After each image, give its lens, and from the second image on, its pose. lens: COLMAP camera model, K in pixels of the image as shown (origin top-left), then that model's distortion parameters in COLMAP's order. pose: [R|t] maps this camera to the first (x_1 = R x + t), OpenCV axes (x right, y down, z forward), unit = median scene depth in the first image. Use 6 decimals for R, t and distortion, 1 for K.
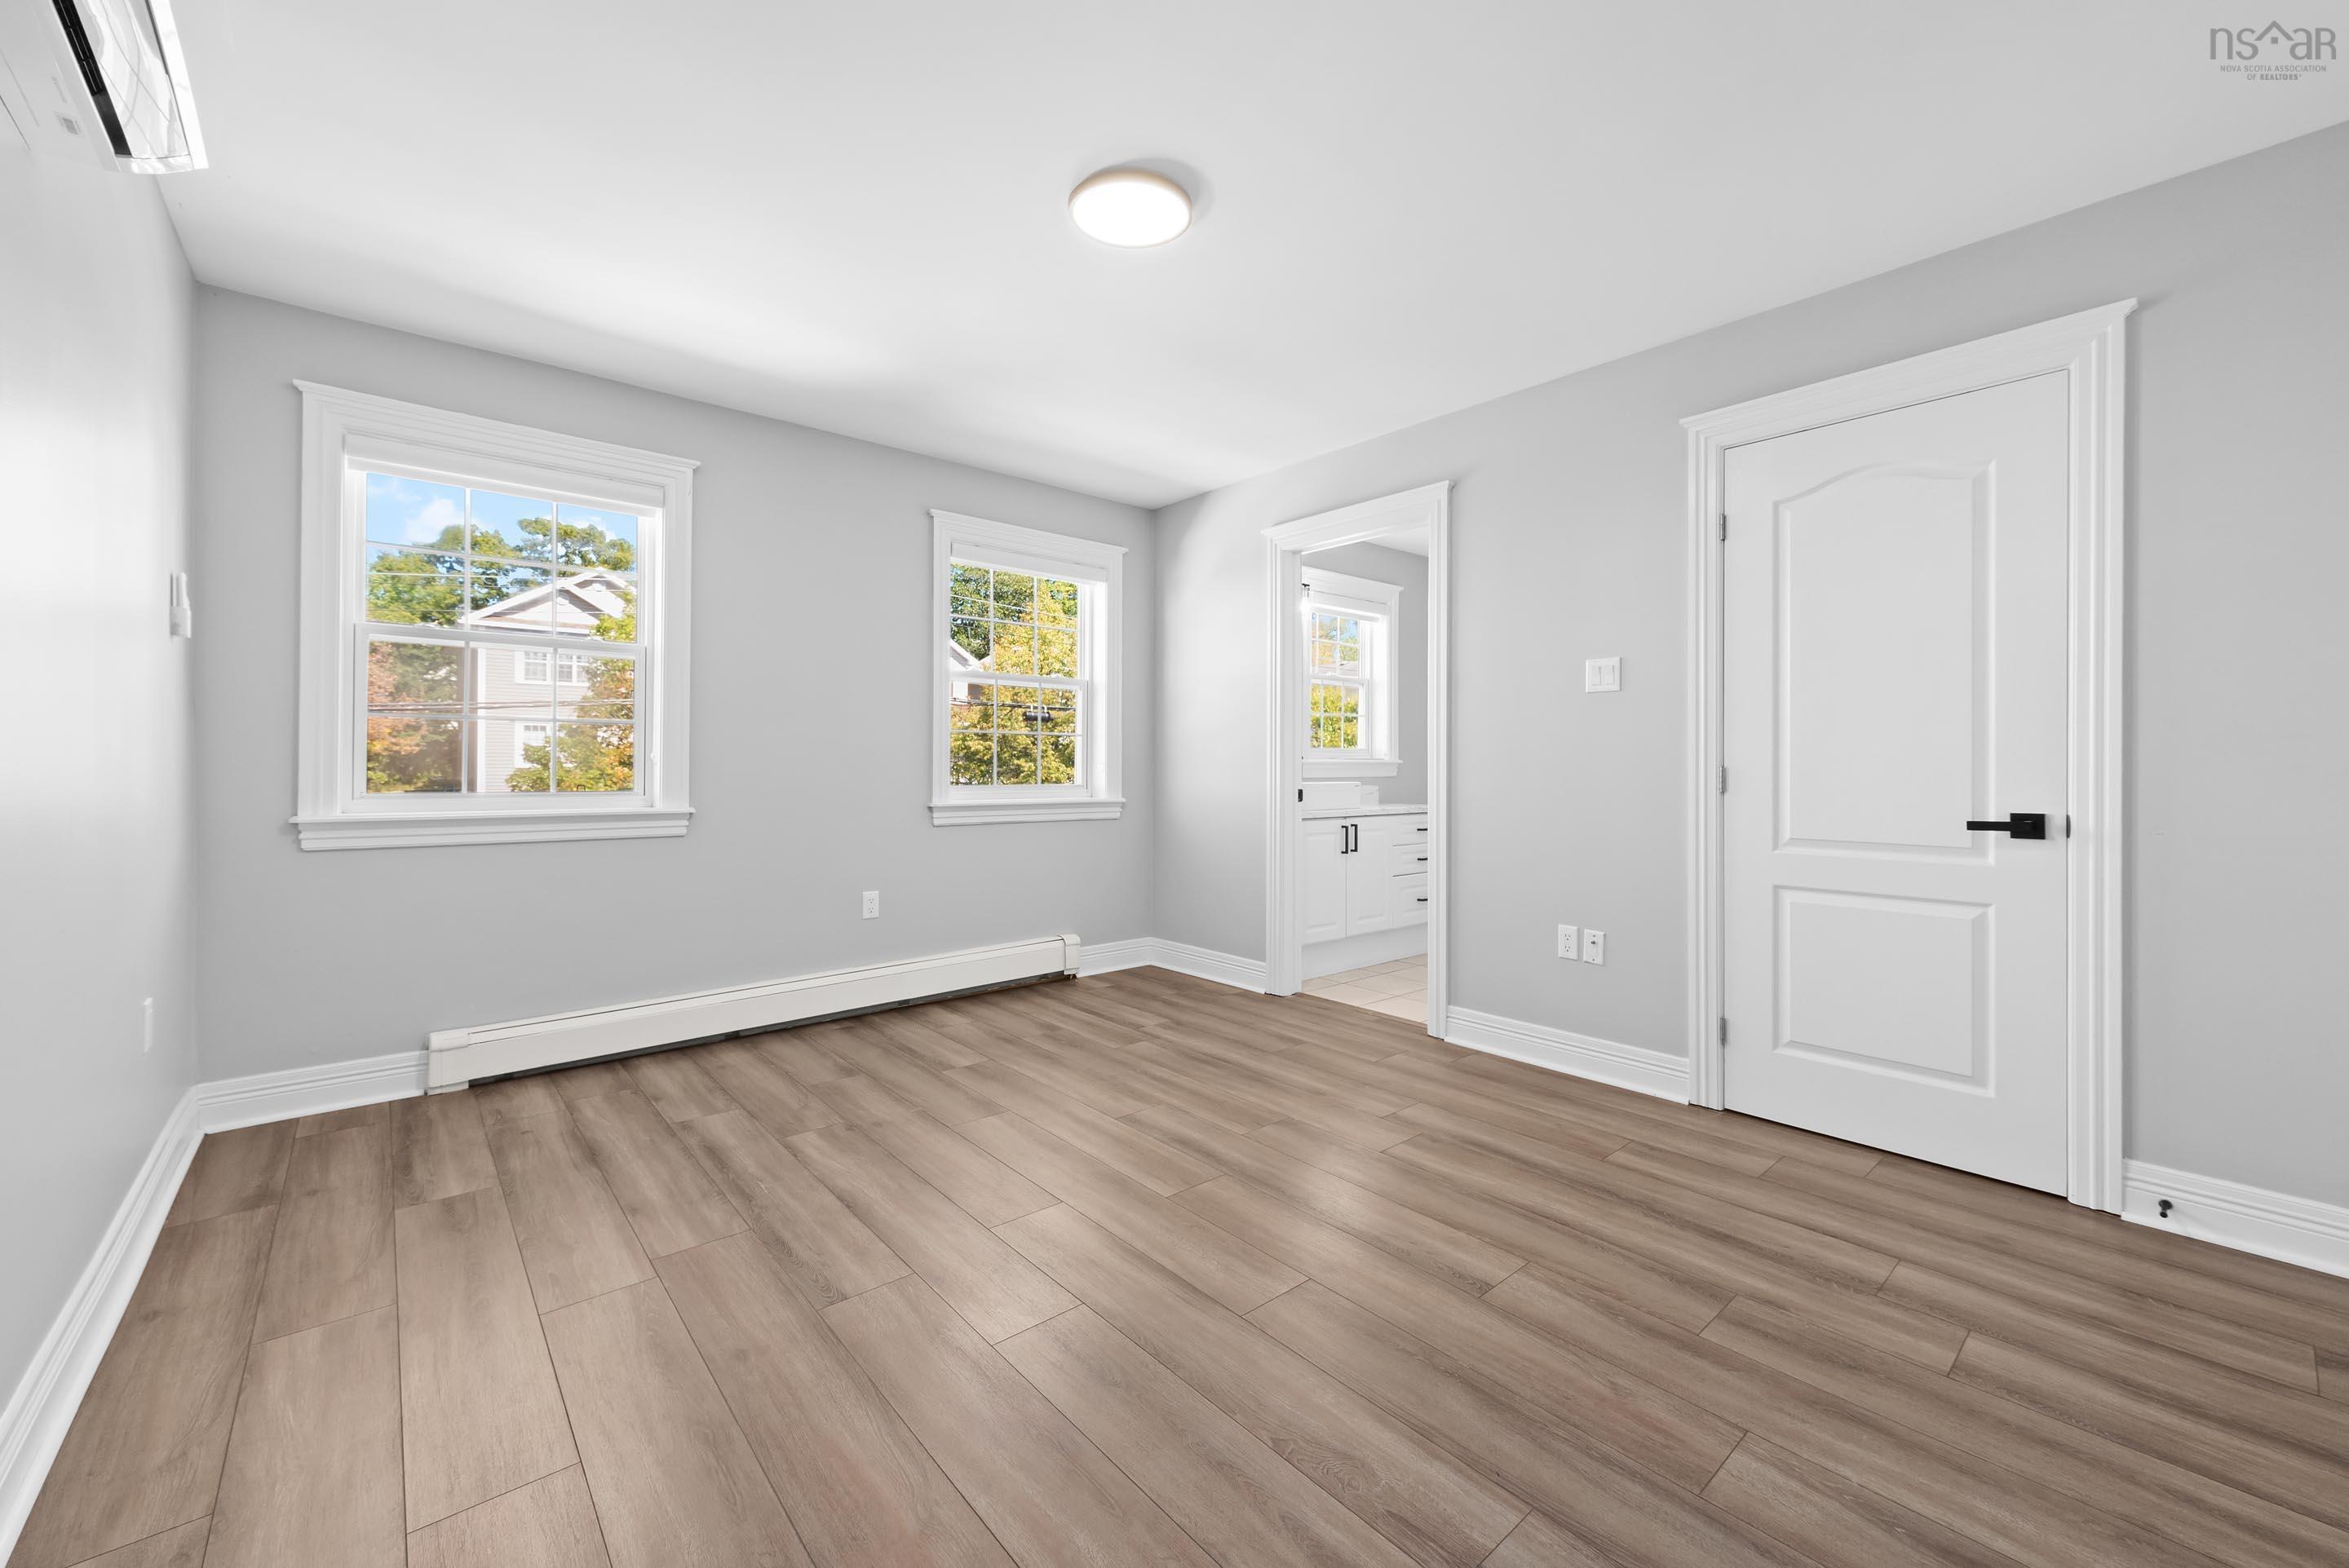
lens RADIAL K [[930.3, 0, 1183.8], [0, 930.3, 750.1], [0, 0, 1]] dist [0.003482, -0.000837]
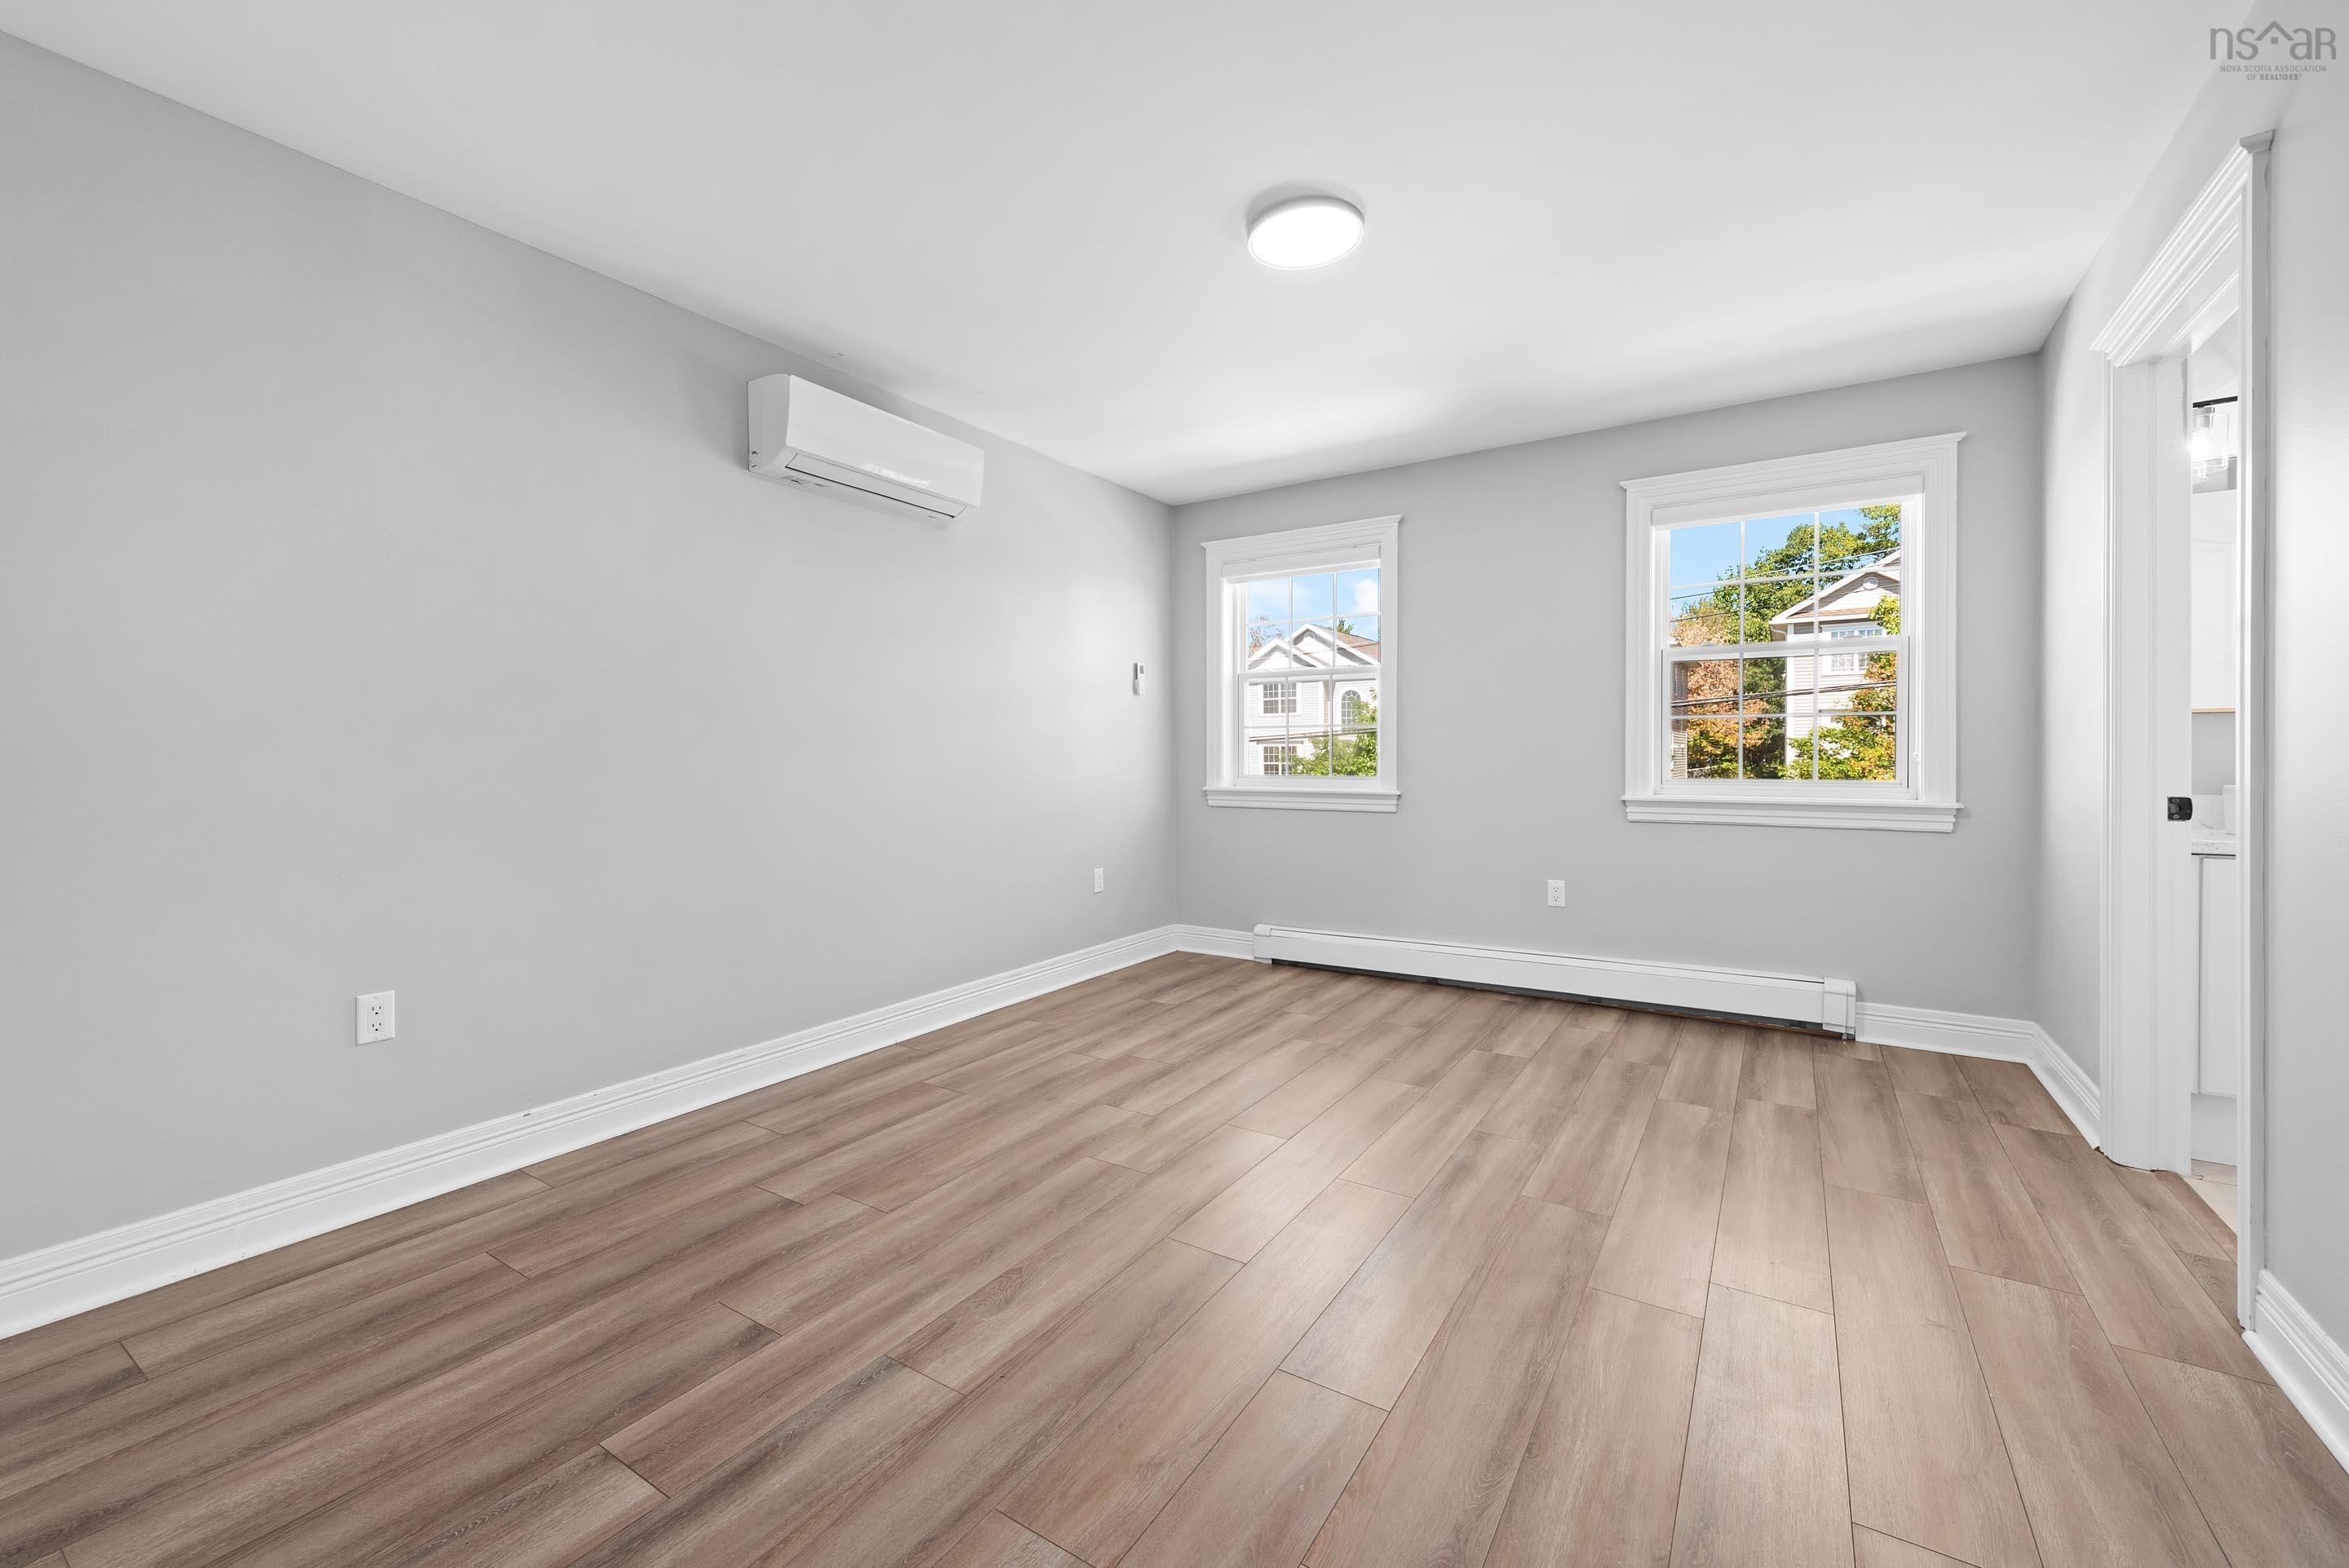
lens RADIAL K [[930.3, 0, 1173.1], [0, 930.3, 757.6], [0, 0, 1]] dist [0.003482, -0.000837]
pose [[0.270725, -0.002072, -0.962655, 0.538946], [0.020436, 0.999785, 0.003595, 0.005558], [0.962440, -0.020646, 0.270709, 0.326190]]
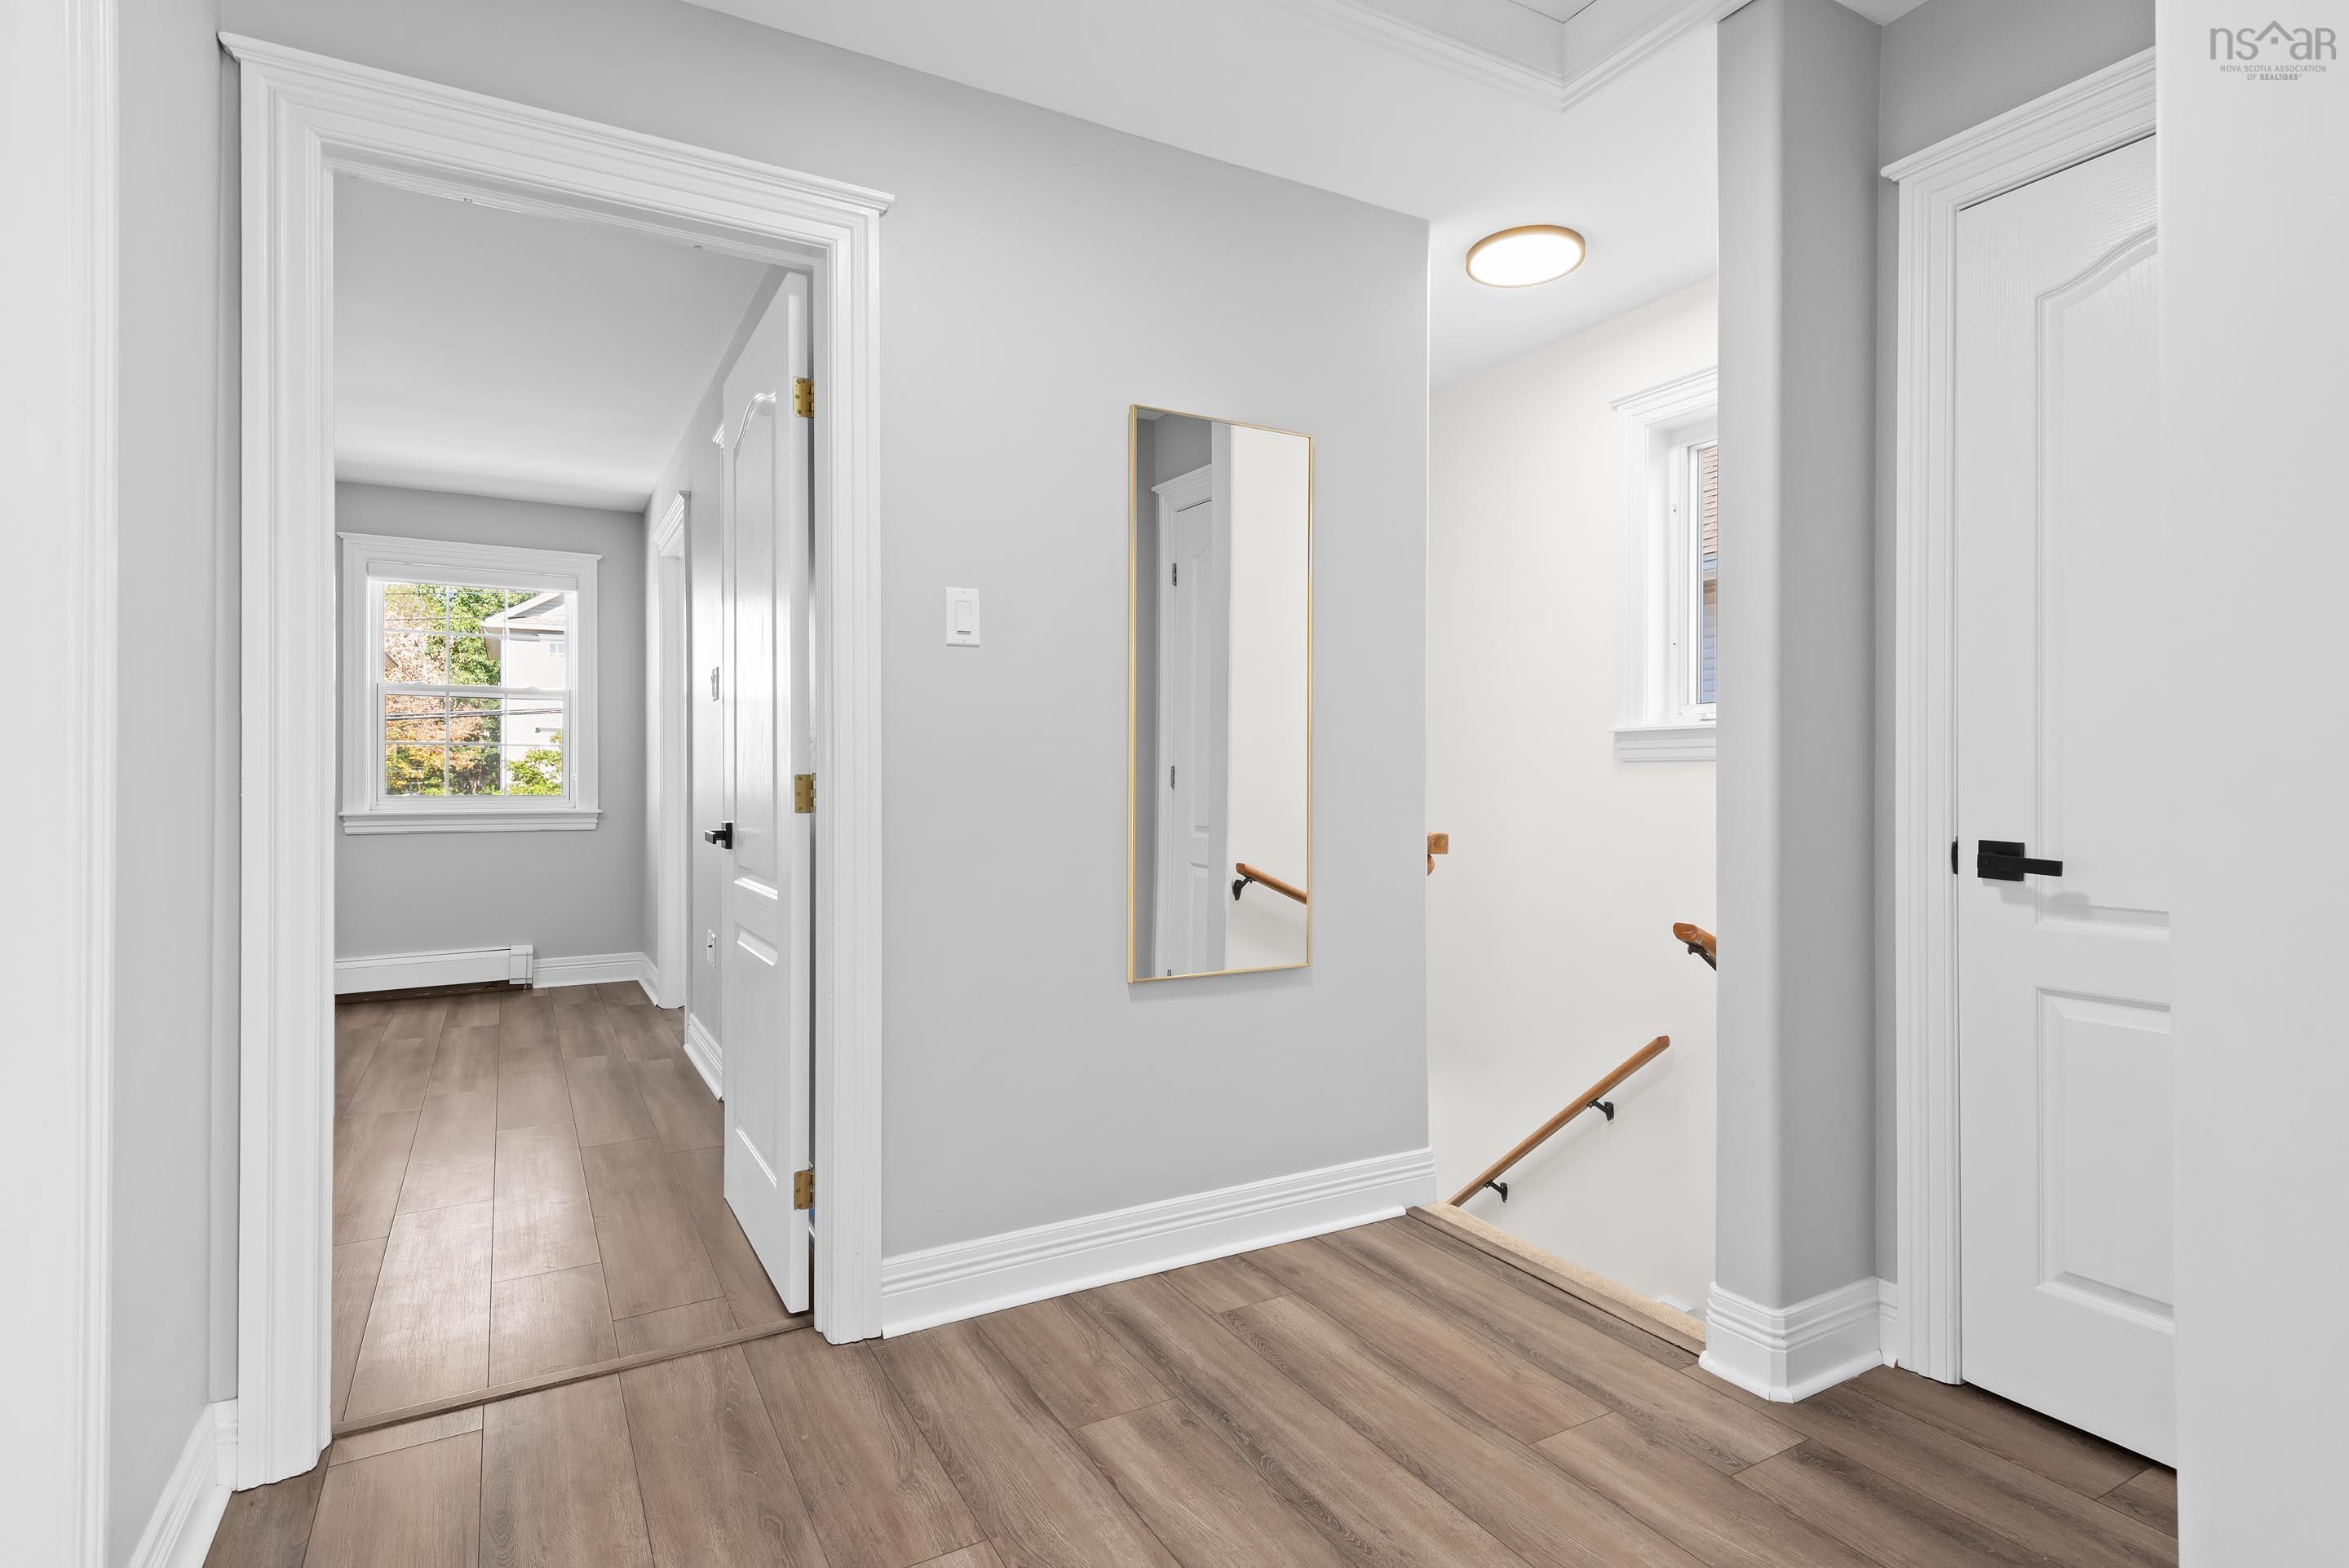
lens RADIAL K [[1175.0, 0, 1176.6], [0, 1175.0, 775.6], [0, 0, 1]] dist [0.020855, -0.007238]
pose [[0.980512, -0.004776, -0.196399, 0.962255], [0.007861, 0.999858, 0.014933, 0.003334], [0.196300, -0.016186, 0.980410, -0.126380]]
